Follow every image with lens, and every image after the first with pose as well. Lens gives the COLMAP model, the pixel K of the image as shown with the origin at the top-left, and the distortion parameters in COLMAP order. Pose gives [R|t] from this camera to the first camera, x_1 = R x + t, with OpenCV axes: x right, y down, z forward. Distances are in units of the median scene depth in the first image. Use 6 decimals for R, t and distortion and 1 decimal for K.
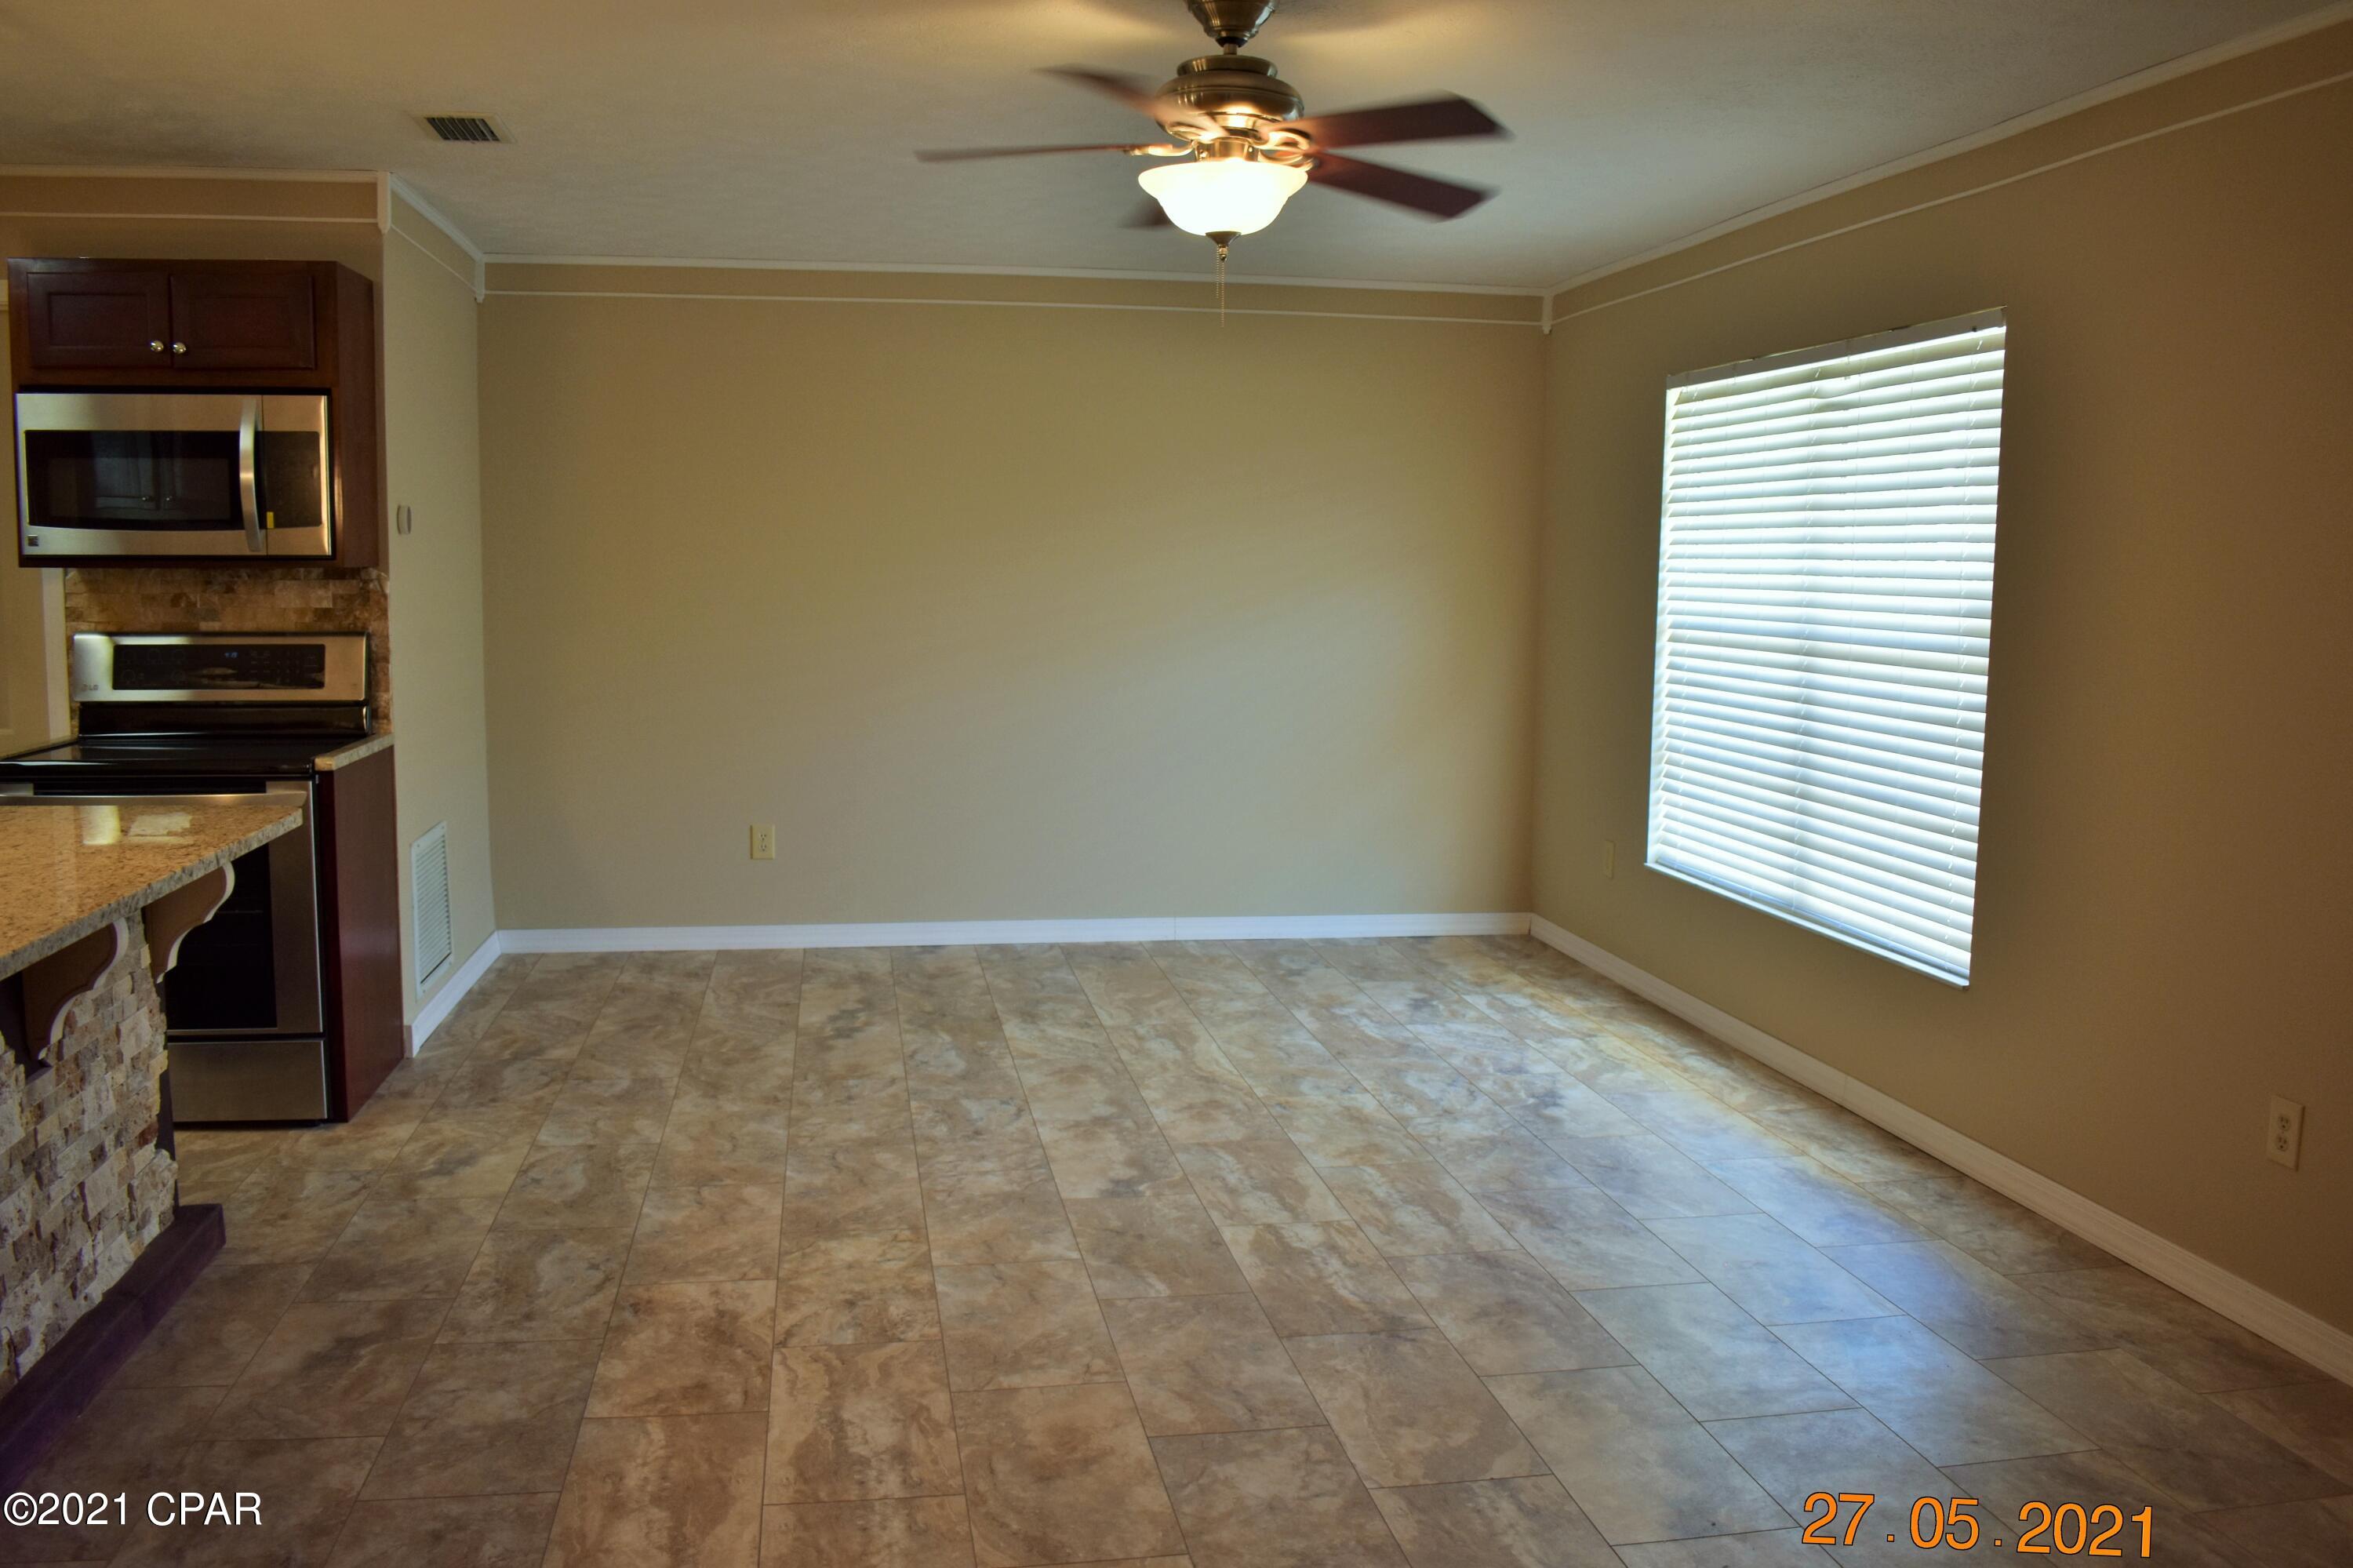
lens RADIAL K [[1944.4, 0, 1176.5], [0, 1944.4, 784.0], [0, 0, 1]] dist [-0.095870, 0.011315]
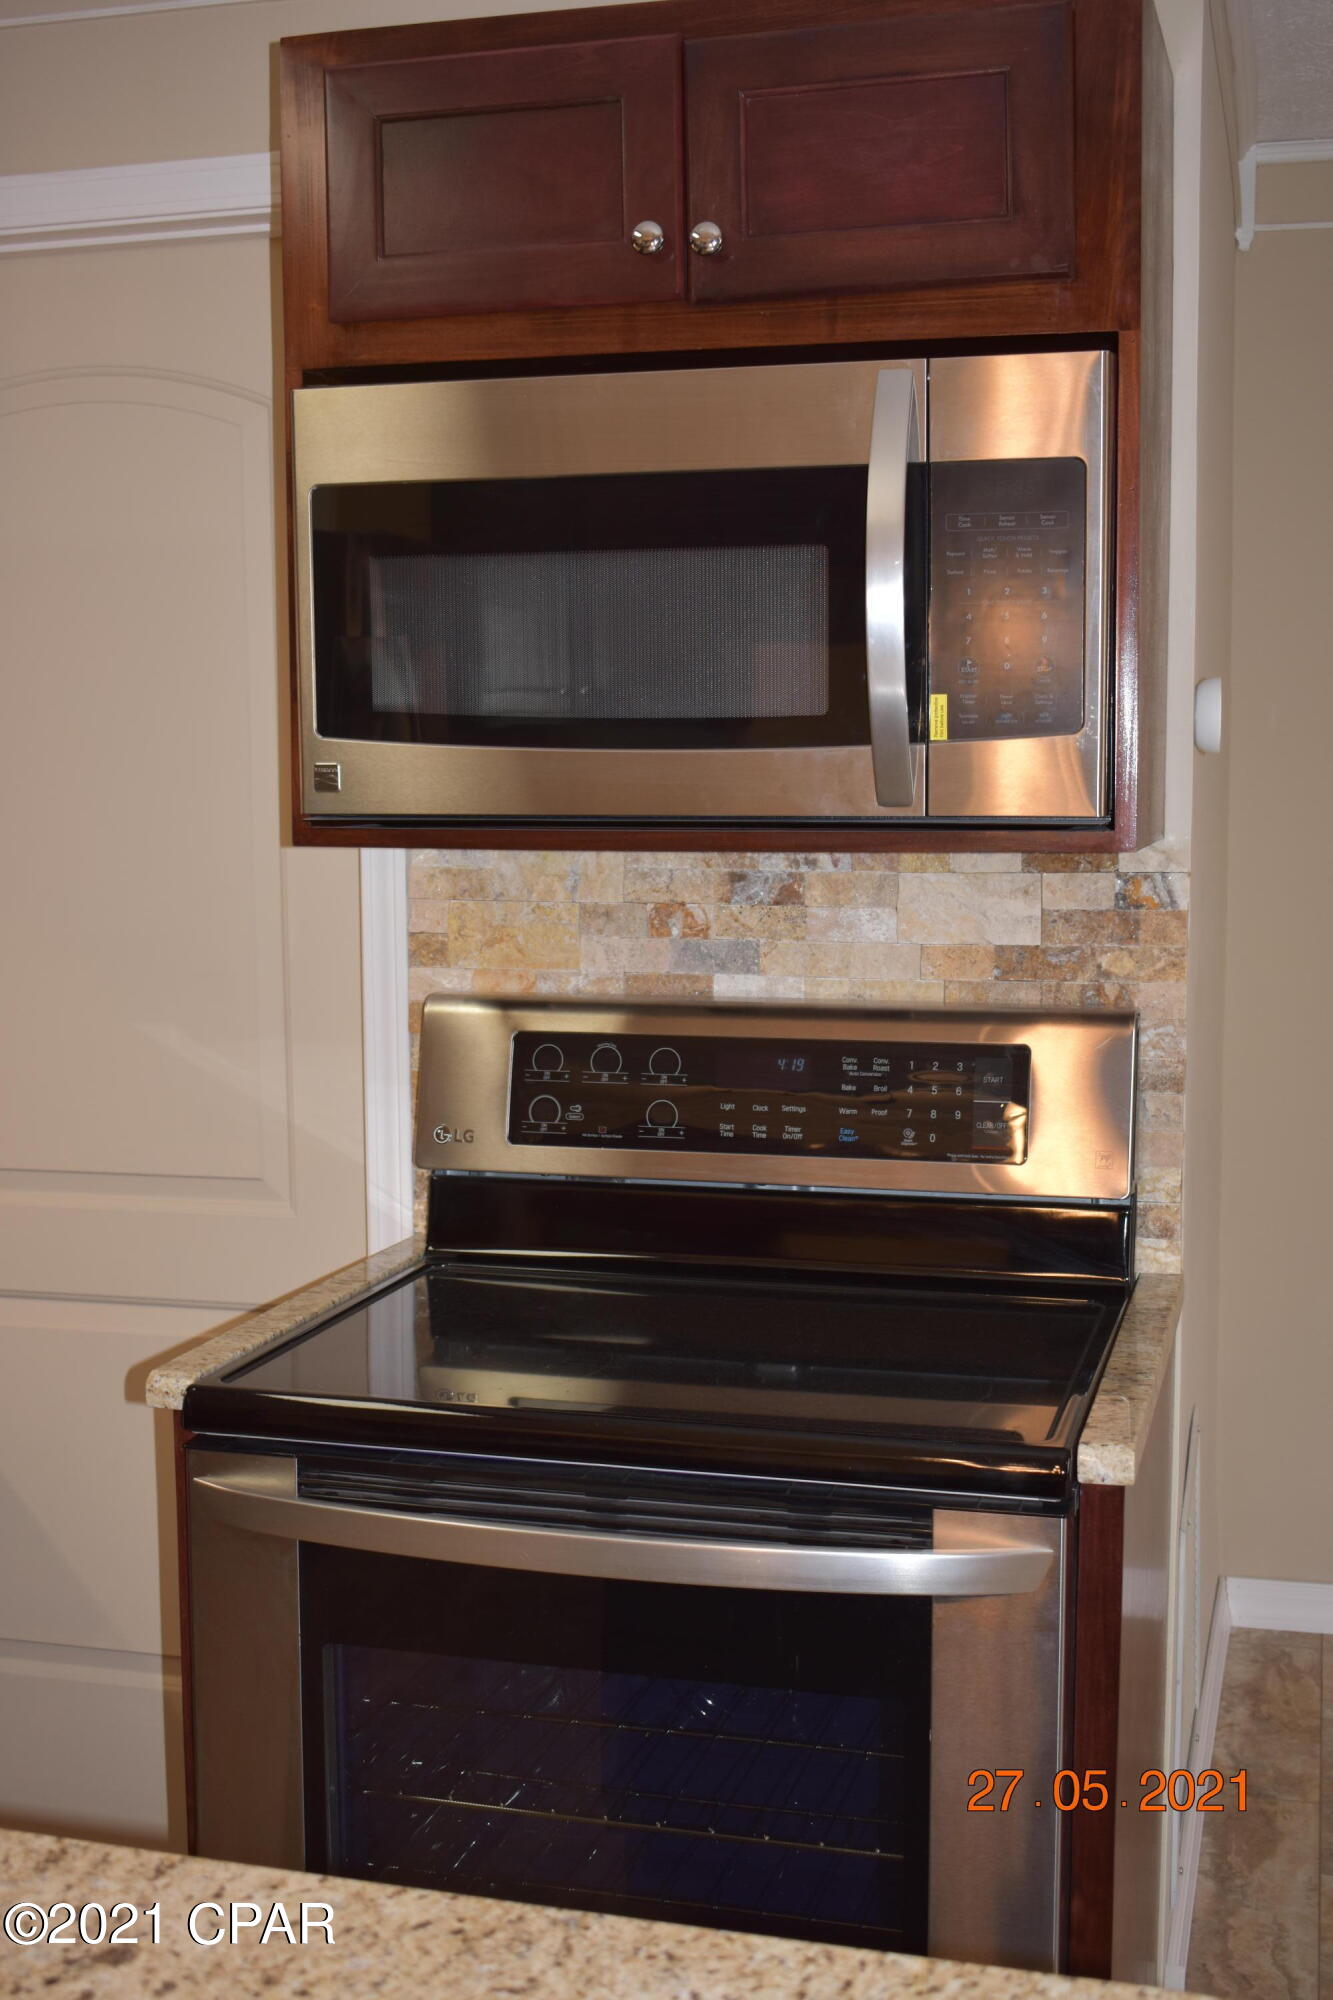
lens RADIAL K [[2372.4, 0, 666.5], [0, 2372.4, 1000.0], [0, 0, 1]] dist [-0.054231, -0.000320]
pose [[0.902844, 0.029273, -0.428970, -0.399486], [-0.035780, 0.999334, -0.007110, -0.098475], [0.428477, 0.021768, 0.903291, 0.700852]]
